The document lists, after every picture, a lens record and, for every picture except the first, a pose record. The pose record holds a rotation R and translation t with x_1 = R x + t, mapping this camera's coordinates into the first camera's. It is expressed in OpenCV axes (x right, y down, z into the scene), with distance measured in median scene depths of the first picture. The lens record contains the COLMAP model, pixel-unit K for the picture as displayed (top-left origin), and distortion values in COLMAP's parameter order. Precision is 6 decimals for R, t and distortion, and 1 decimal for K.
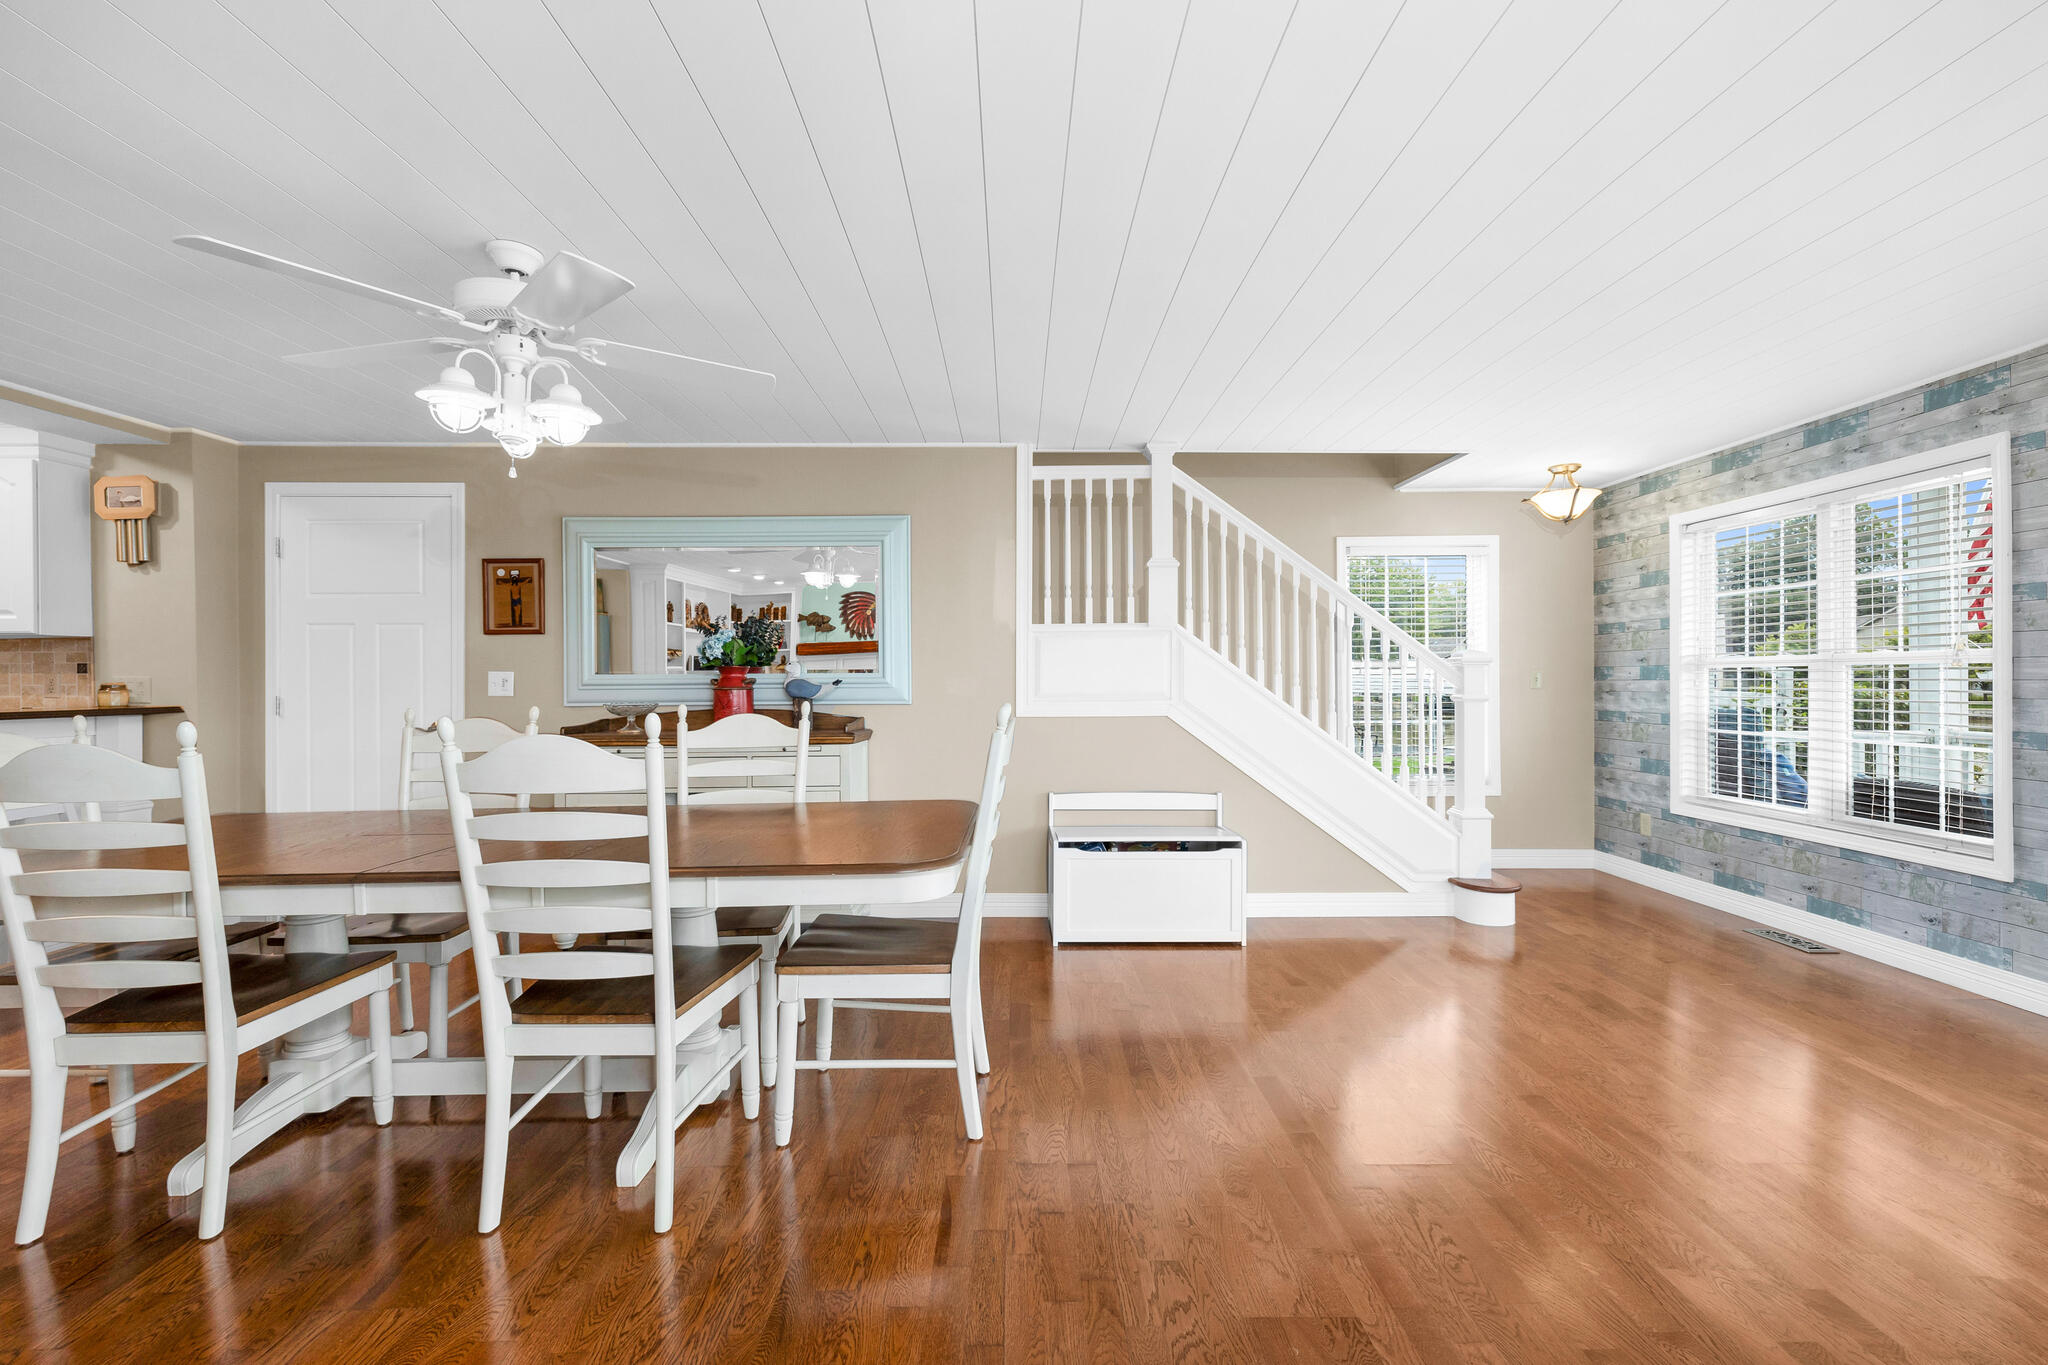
lens RADIAL K [[875.0, 0, 1025.9], [0, 875.0, 681.7], [0, 0, 1]] dist [-0.000013, -0.000226]
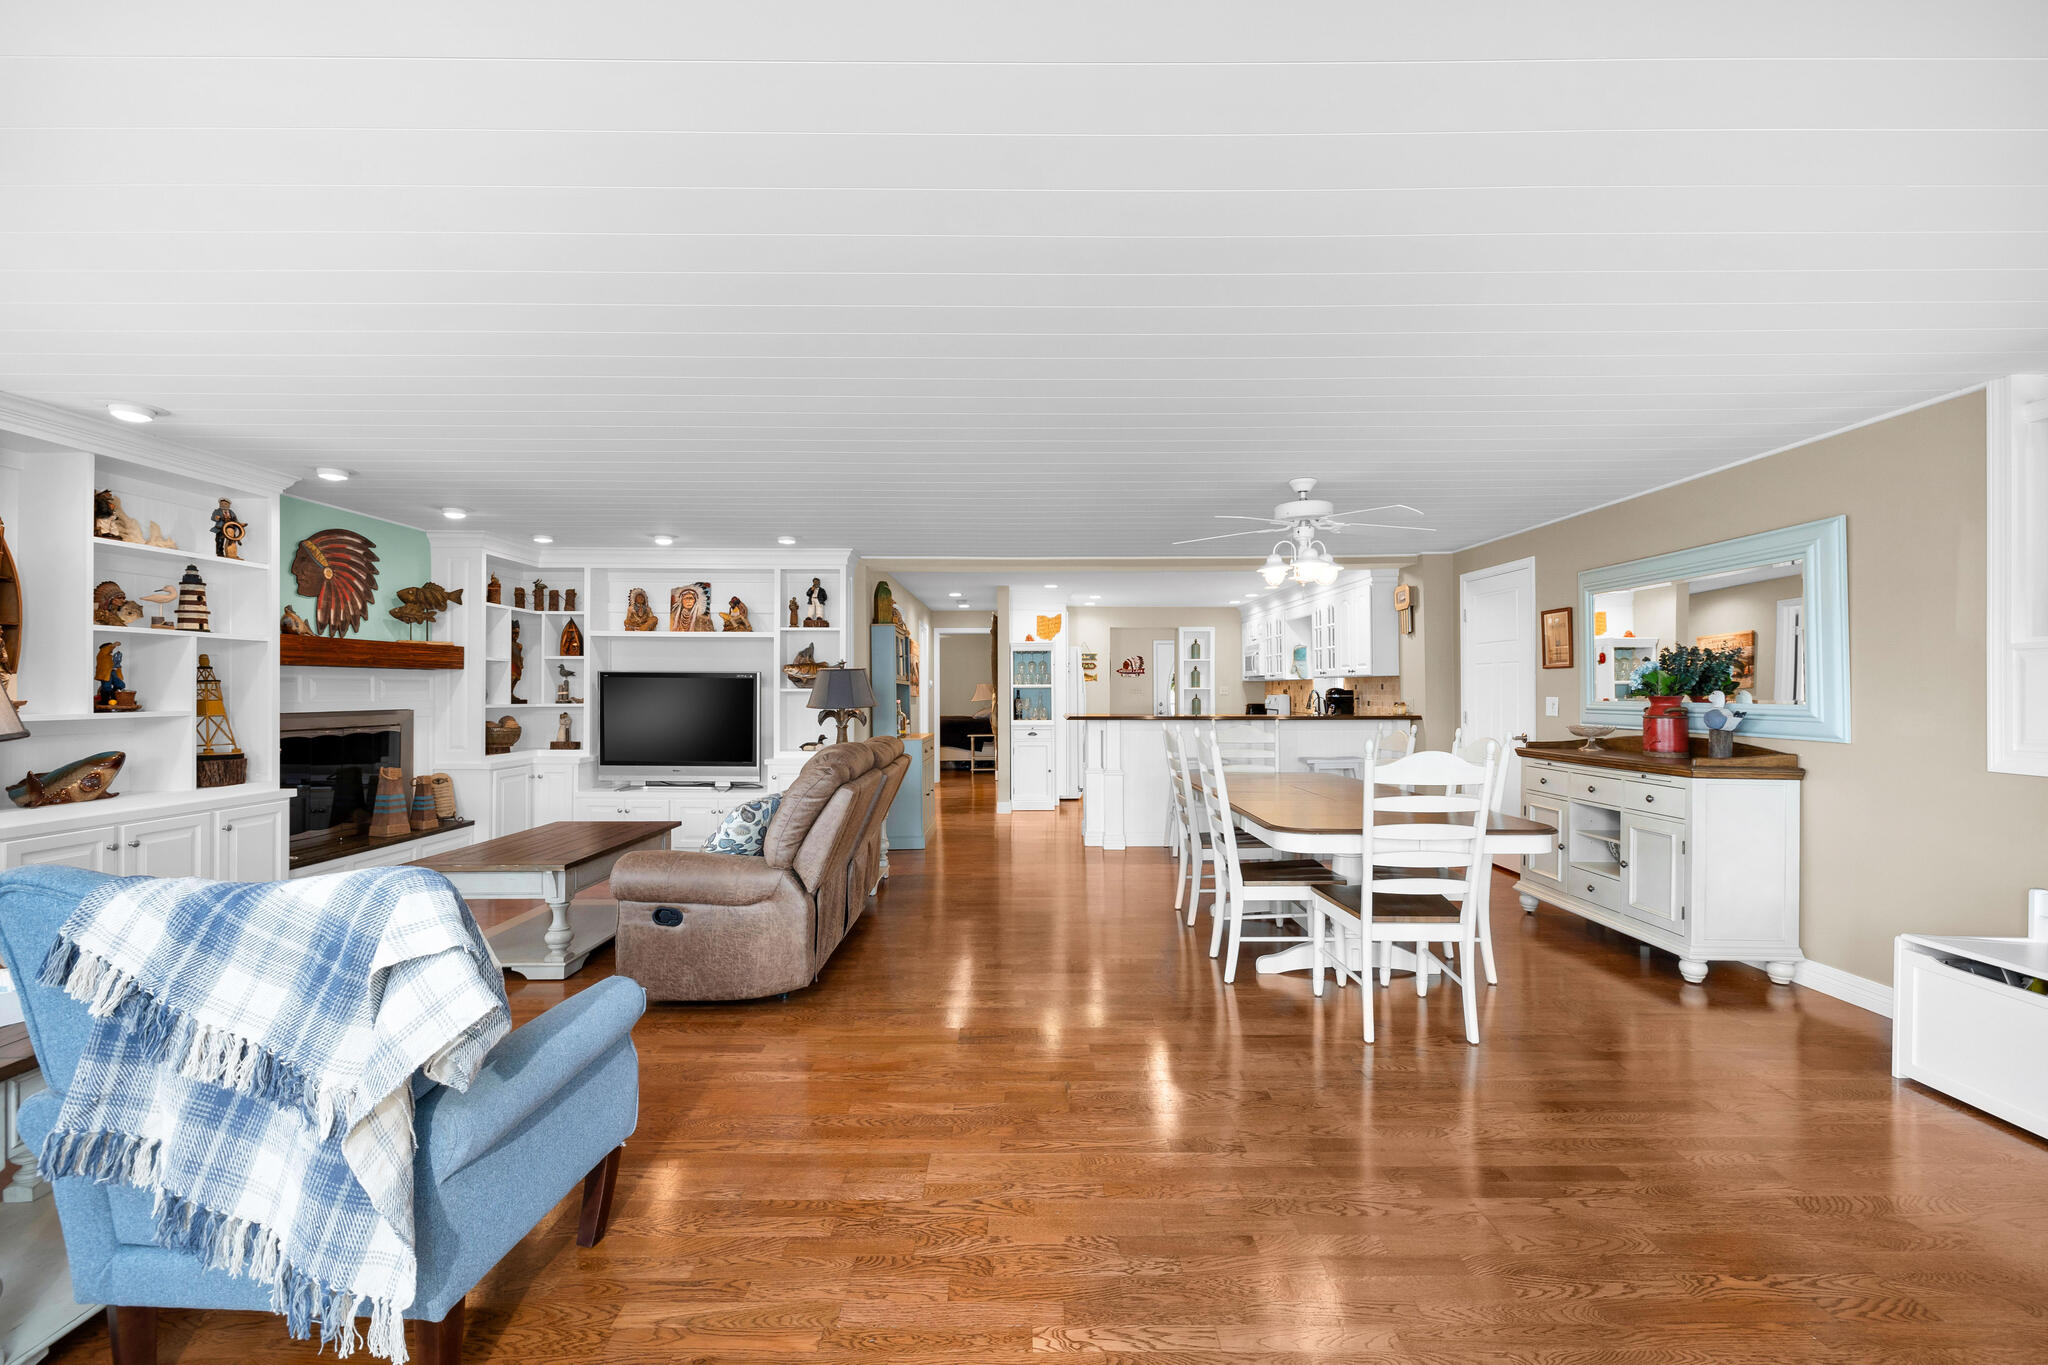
lens RADIAL K [[872.0, 0, 1027.4], [0, 872.0, 681.1], [0, 0, 1]] dist [0.000647, 0.000146]
pose [[-0.011958, -0.005195, -0.999915, 0.688739], [0.002100, 0.999984, -0.005220, -0.029629], [0.999926, -0.002162, -0.011946, 0.234557]]
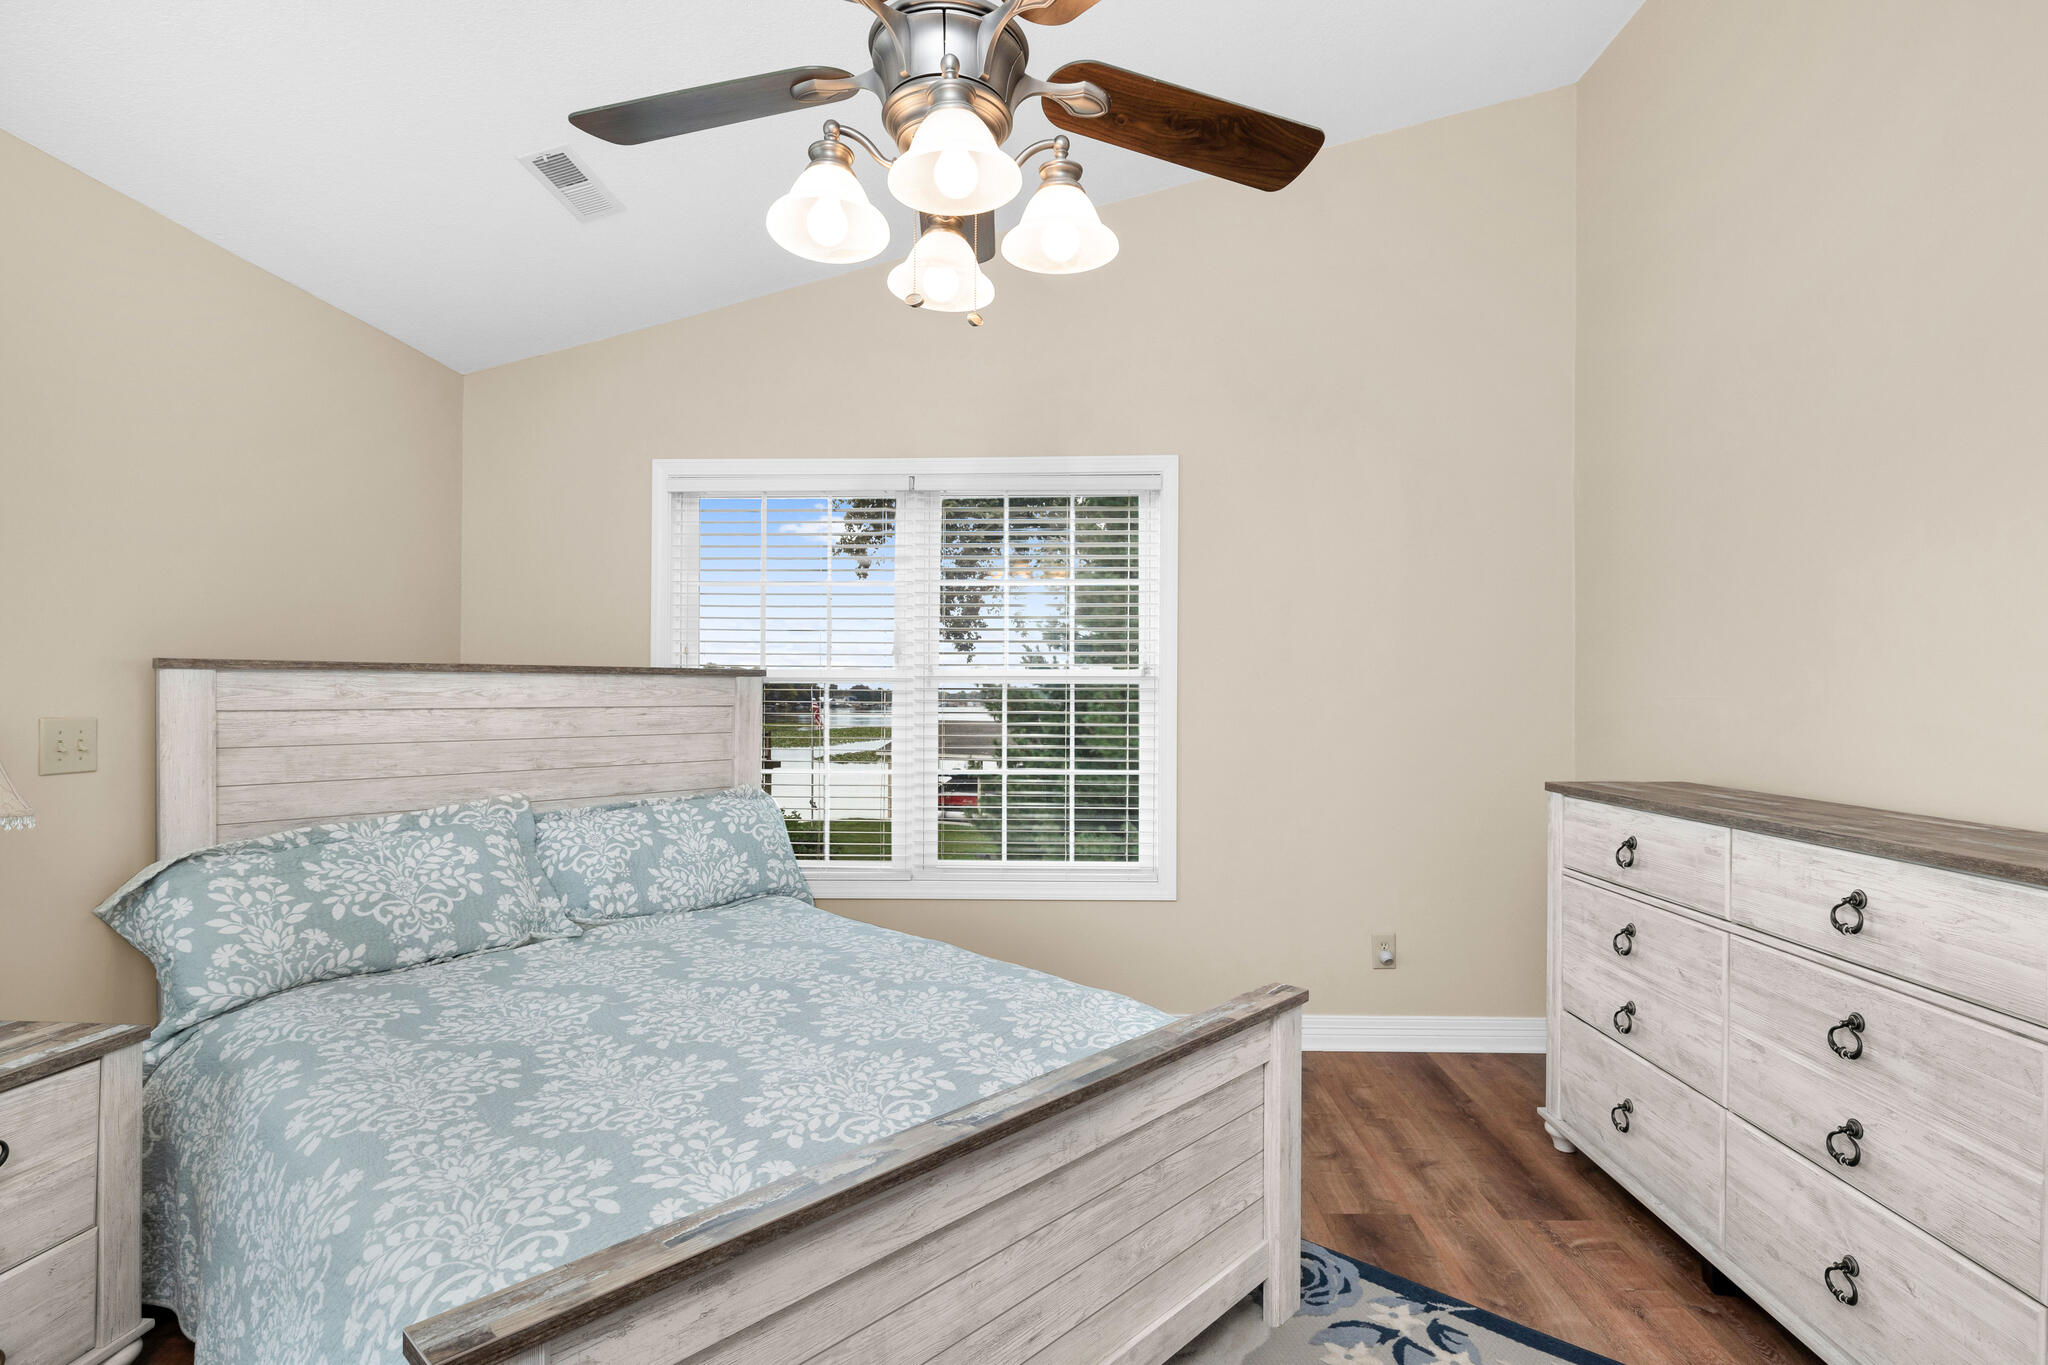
lens RADIAL K [[1005.3, 0, 1022.8], [0, 1005.3, 698.6], [0, 0, 1]] dist [-0.003709, -0.000185]
pose [[0.044748, -0.000633, 0.998998, -0.038697], [-0.000452, 1.000000, 0.000654, -0.005275], [-0.998998, -0.000481, 0.044748, 1.020405]]
